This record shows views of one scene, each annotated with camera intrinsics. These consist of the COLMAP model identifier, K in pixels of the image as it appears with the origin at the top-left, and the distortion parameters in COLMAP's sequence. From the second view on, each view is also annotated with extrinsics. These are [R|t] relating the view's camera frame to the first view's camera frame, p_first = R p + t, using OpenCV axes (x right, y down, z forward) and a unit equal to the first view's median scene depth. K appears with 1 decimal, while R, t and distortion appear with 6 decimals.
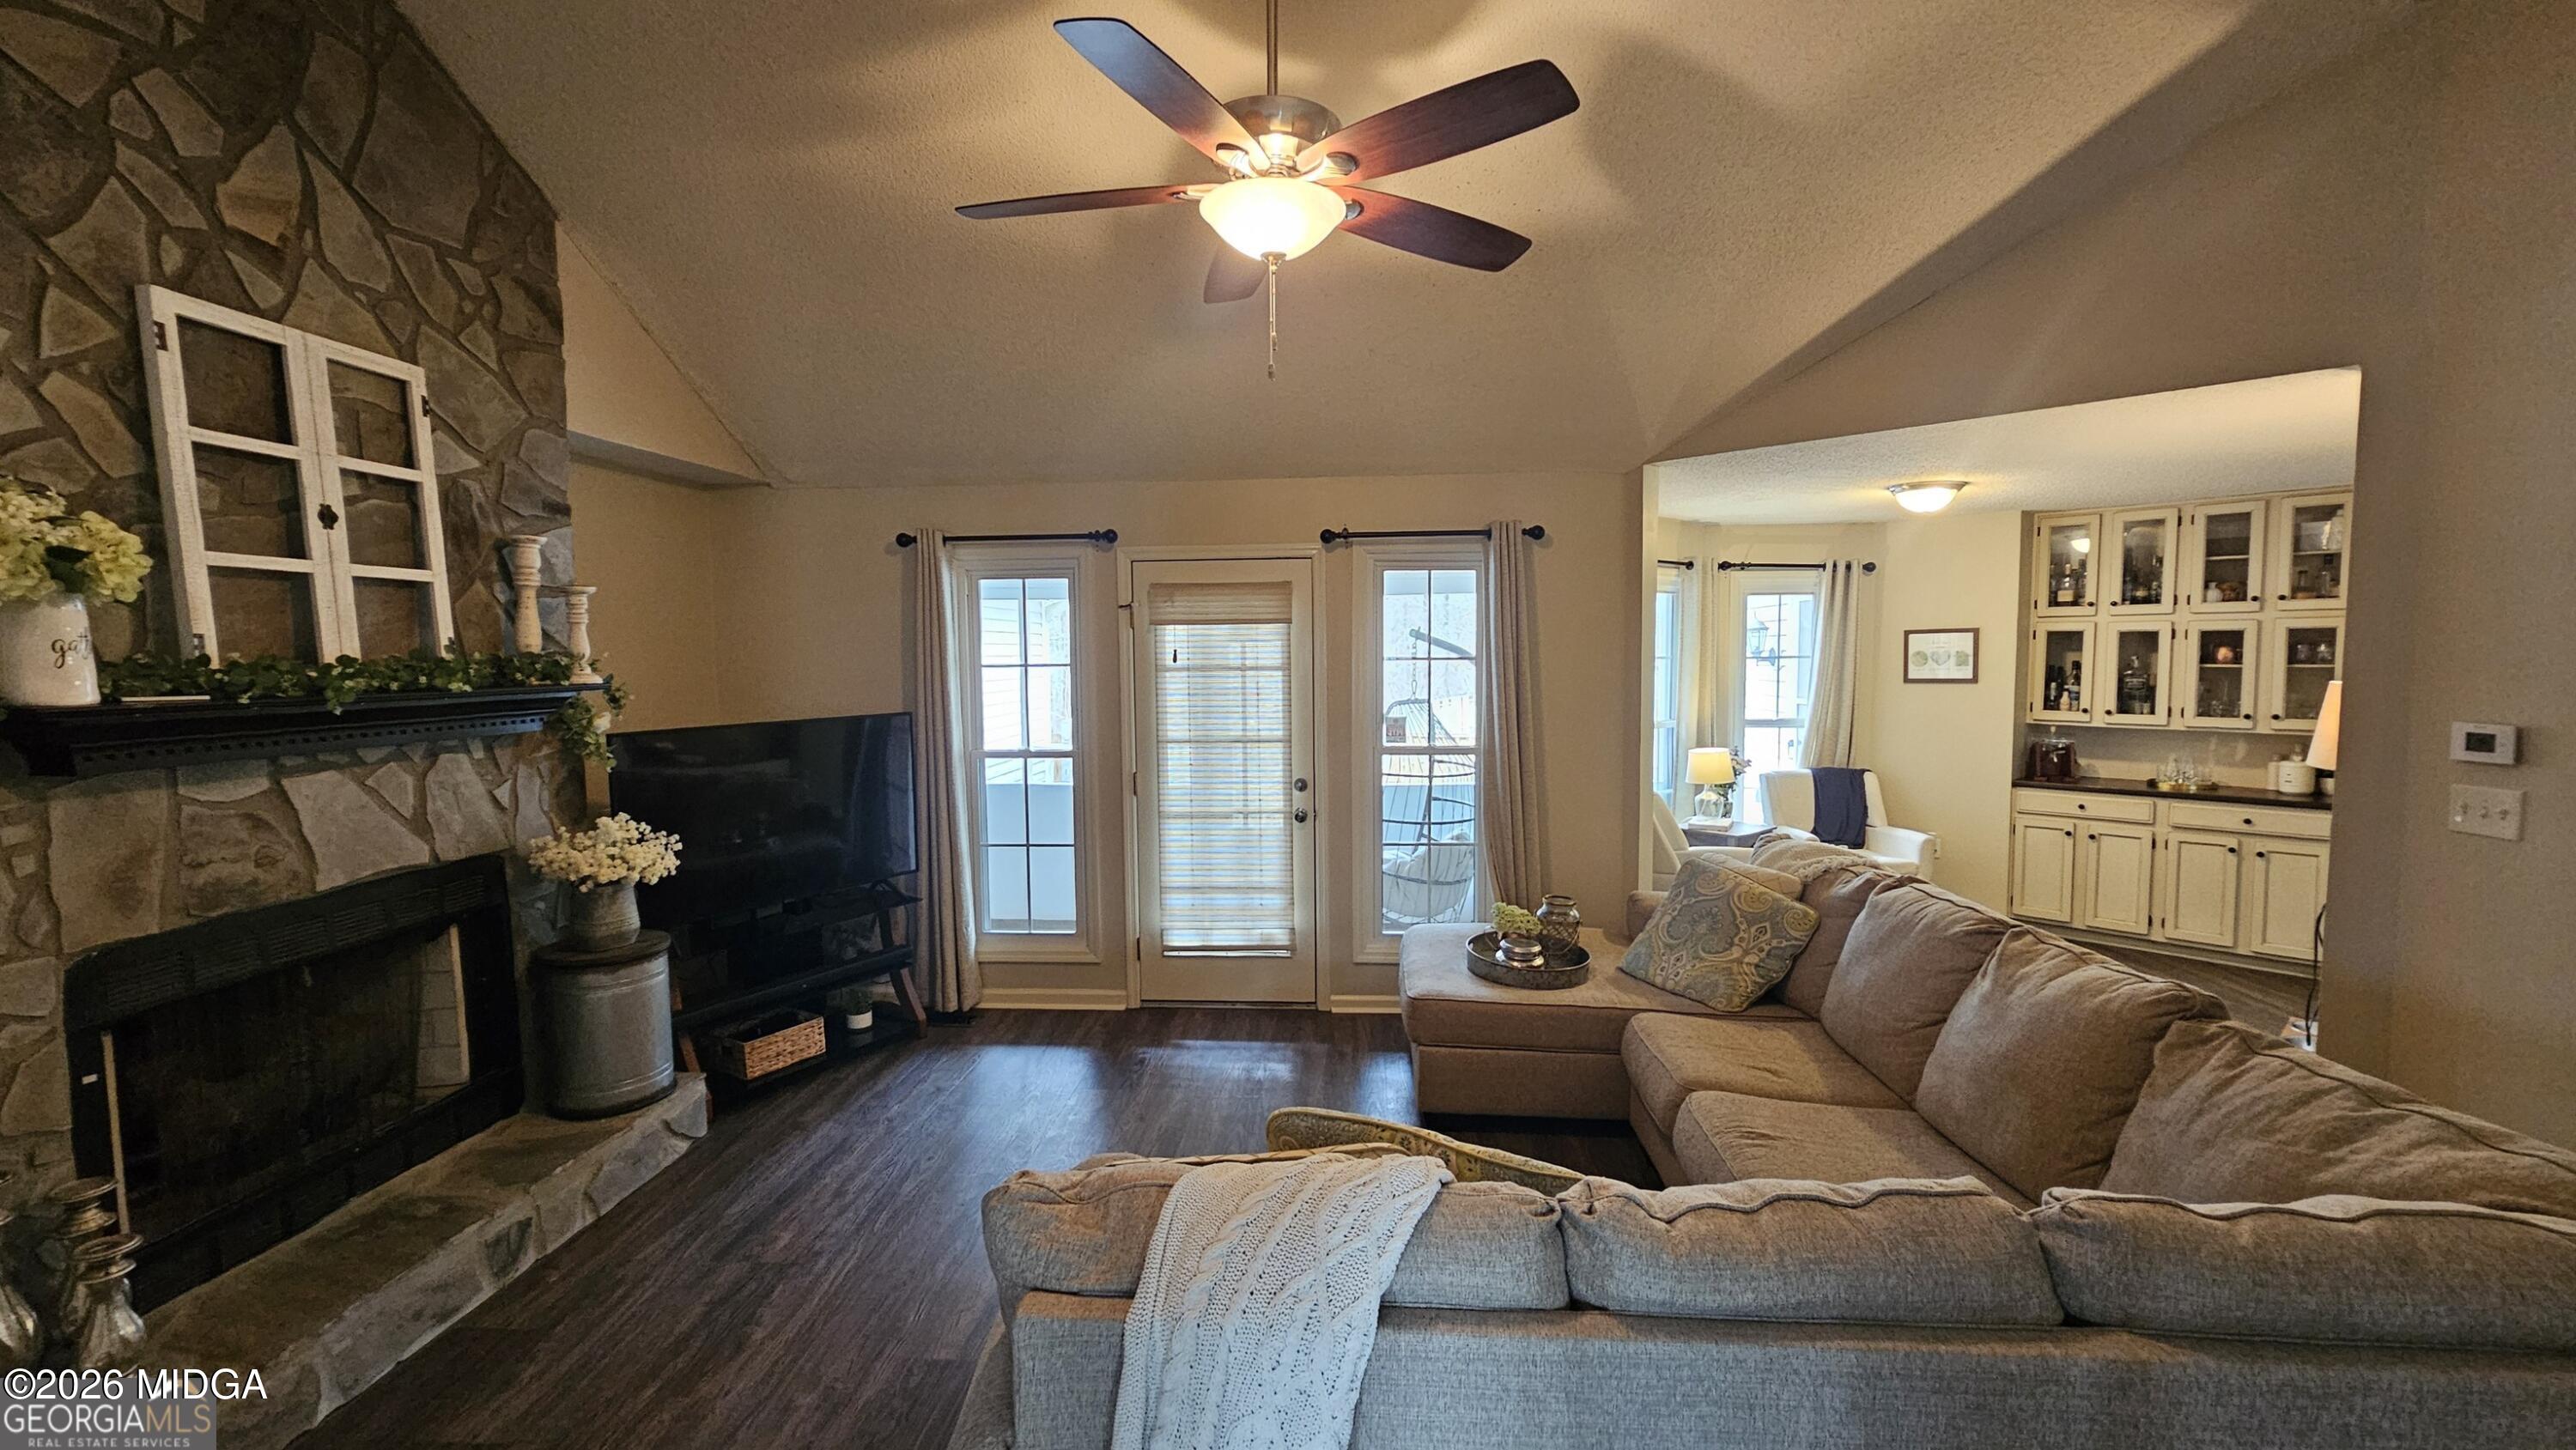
lens RADIAL K [[1055.1, 0, 1295.9], [0, 1055.1, 725.9], [0, 0, 1]] dist [-0.001667, 0.000185]
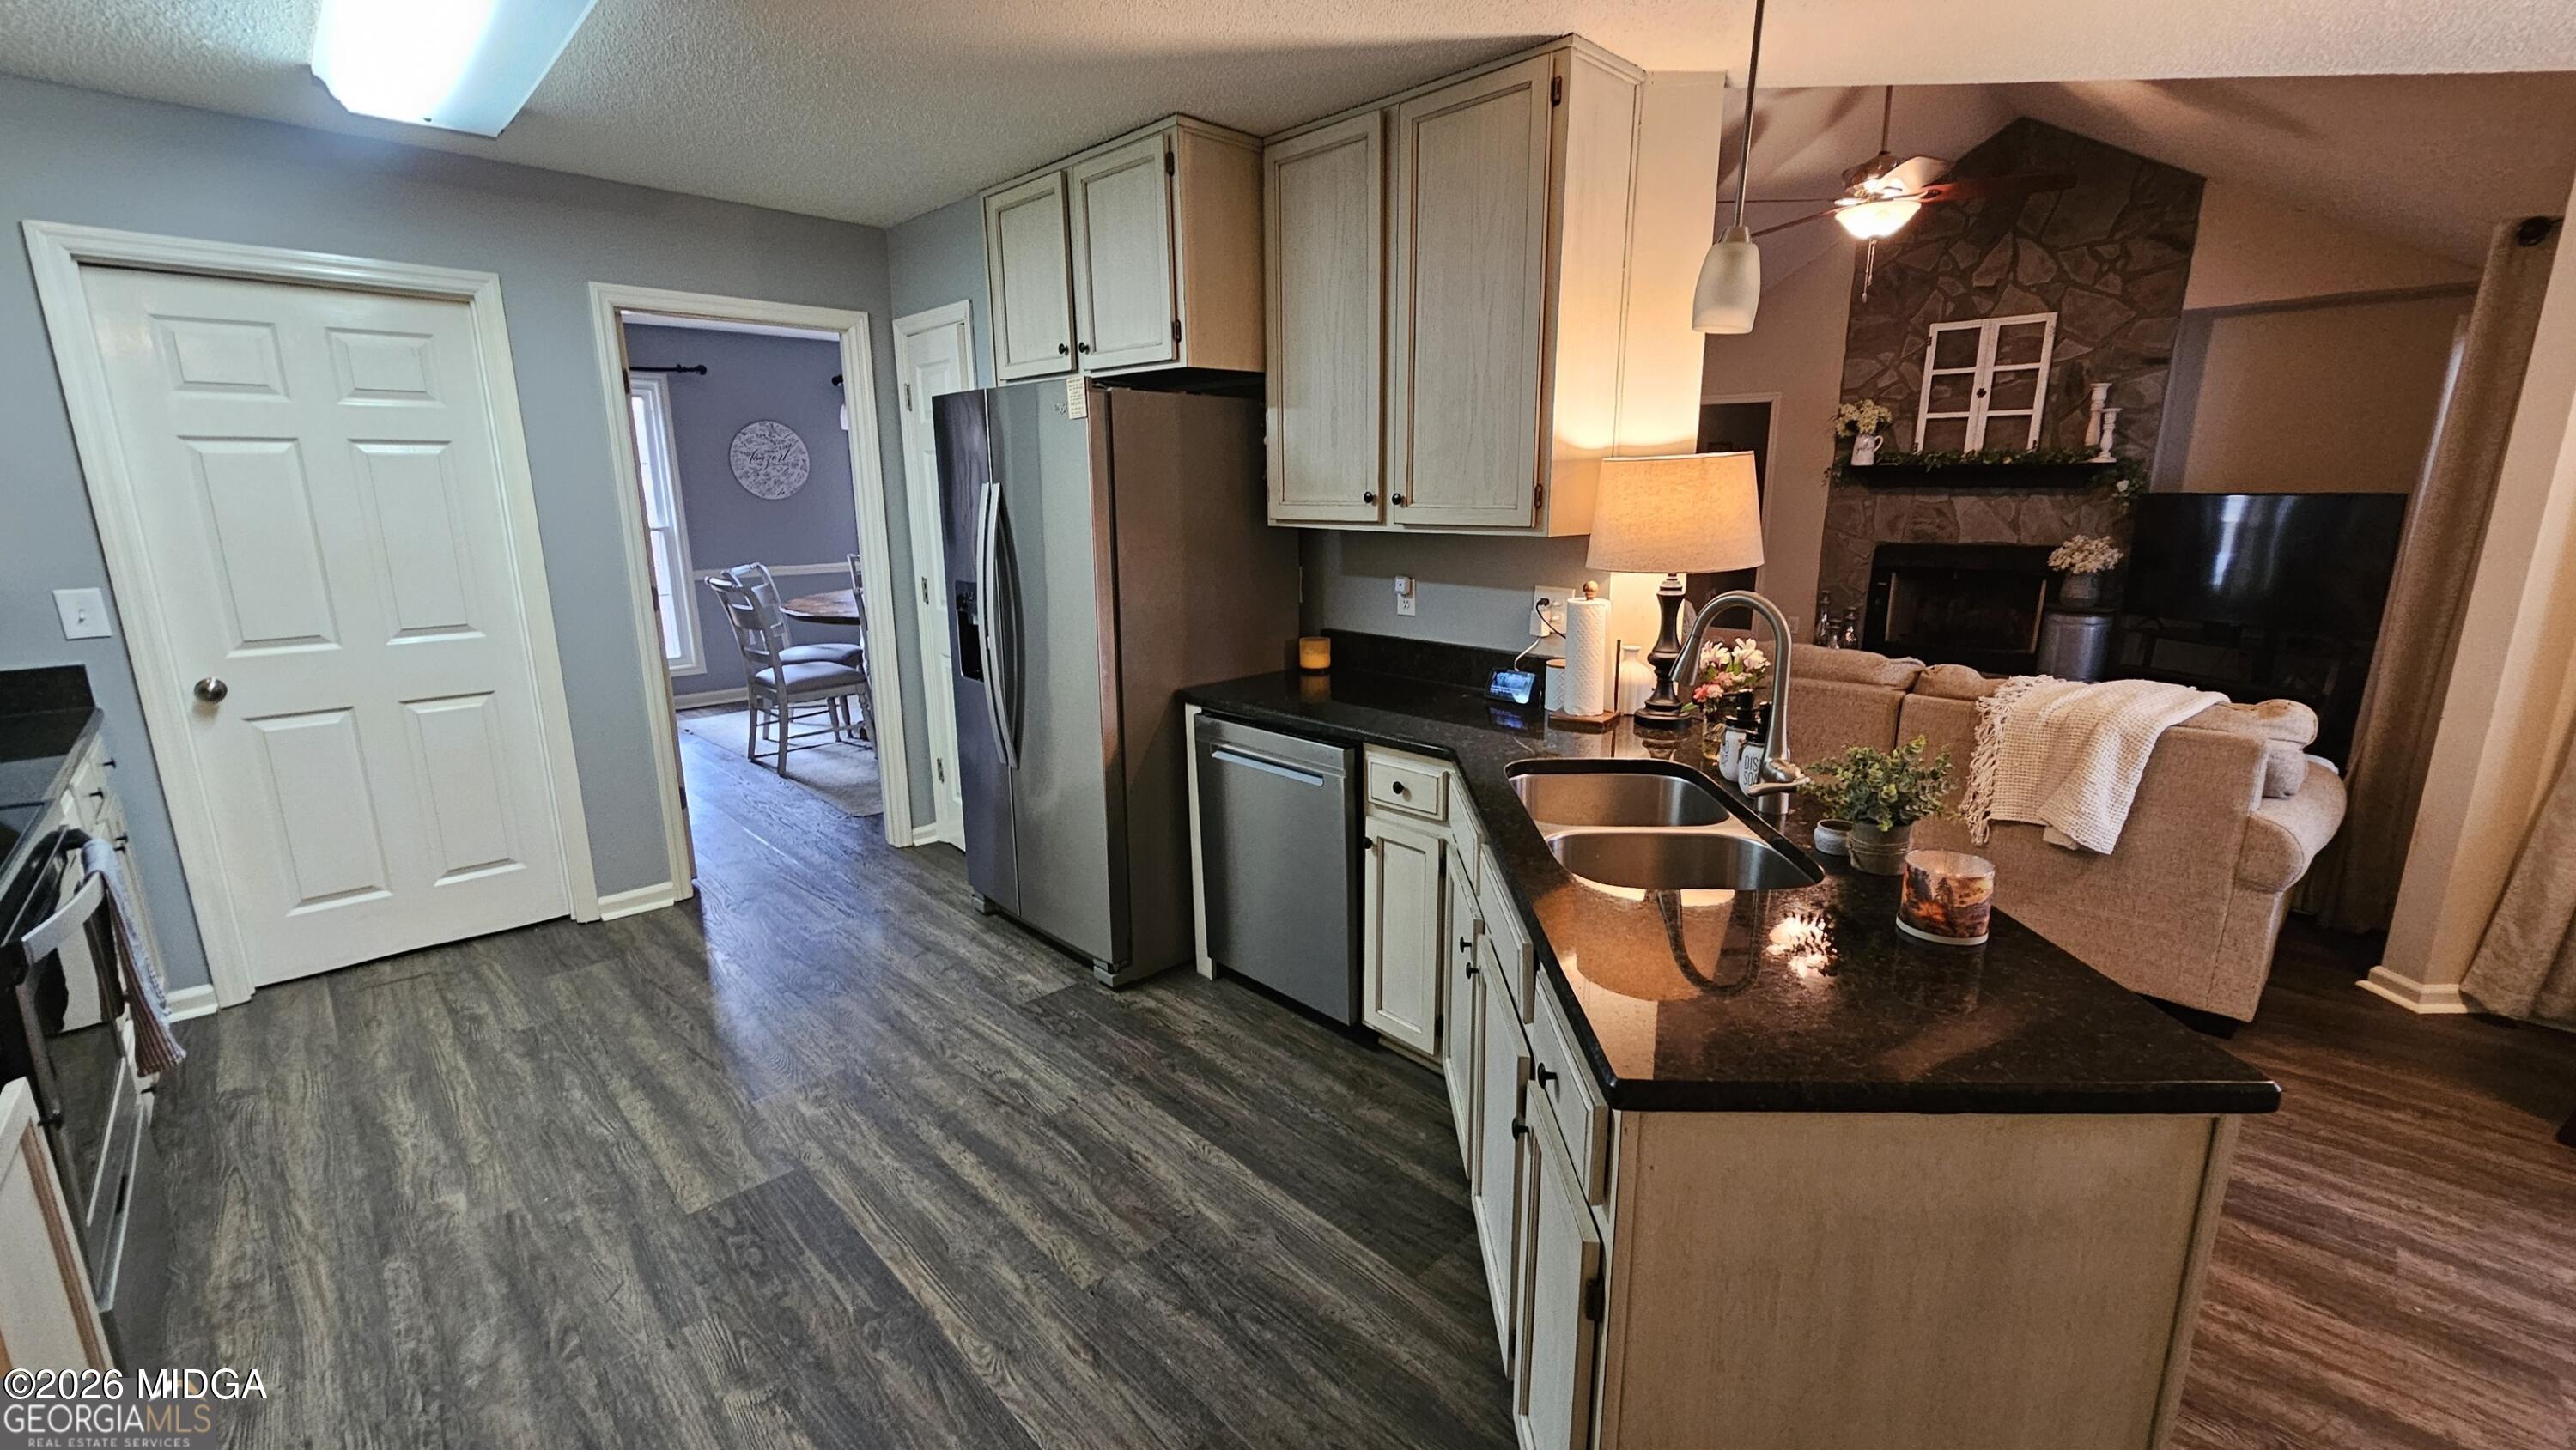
lens RADIAL K [[1055.1, 0, 1295.9], [0, 1055.1, 725.9], [0, 0, 1]] dist [-0.001667, 0.000185]
pose [[-0.667649, 0.178687, -0.722714, 1.580263], [-0.042966, 0.959902, 0.277022, -0.044638], [0.743235, 0.216006, -0.633200, 1.133236]]
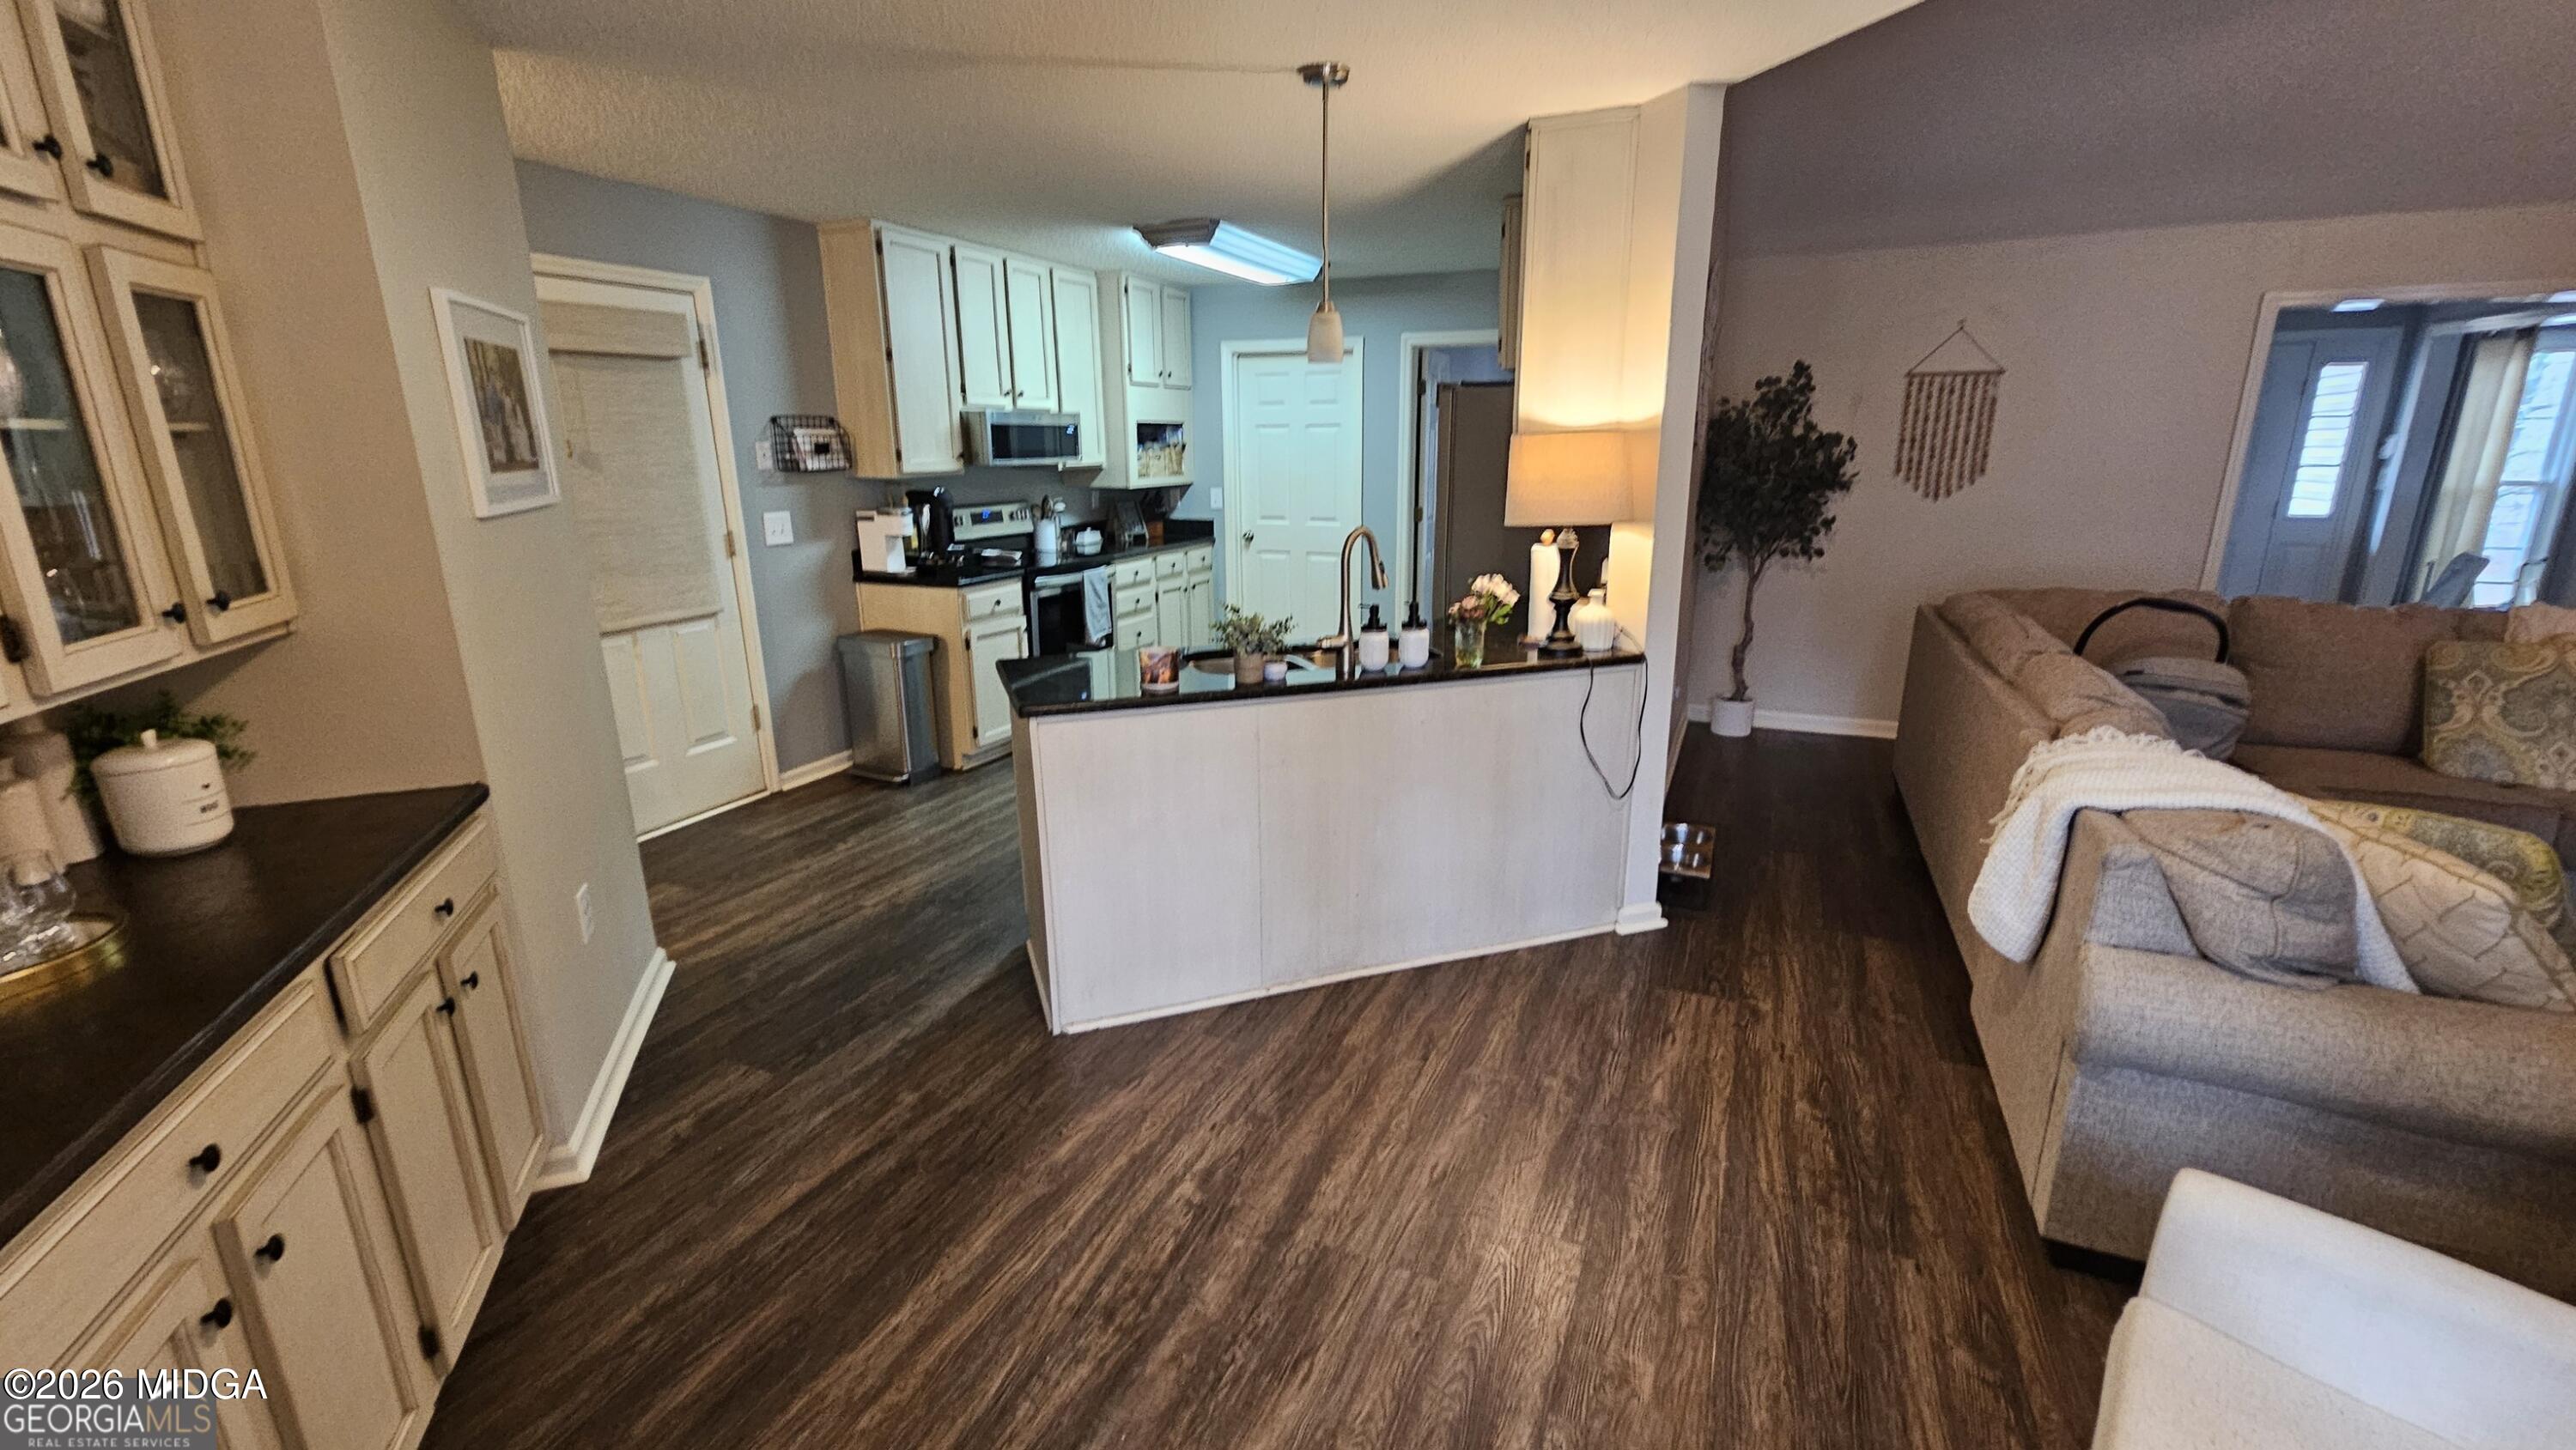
lens RADIAL K [[1055.6, 0, 1292.2], [0, 1055.6, 726.1], [0, 0, 1]] dist [0.001847, -0.000678]
pose [[-0.939064, -0.077134, 0.334977, 0.808782], [0.037062, 0.946098, 0.321752, -0.091778], [-0.341739, 0.314560, -0.885588, 1.733064]]
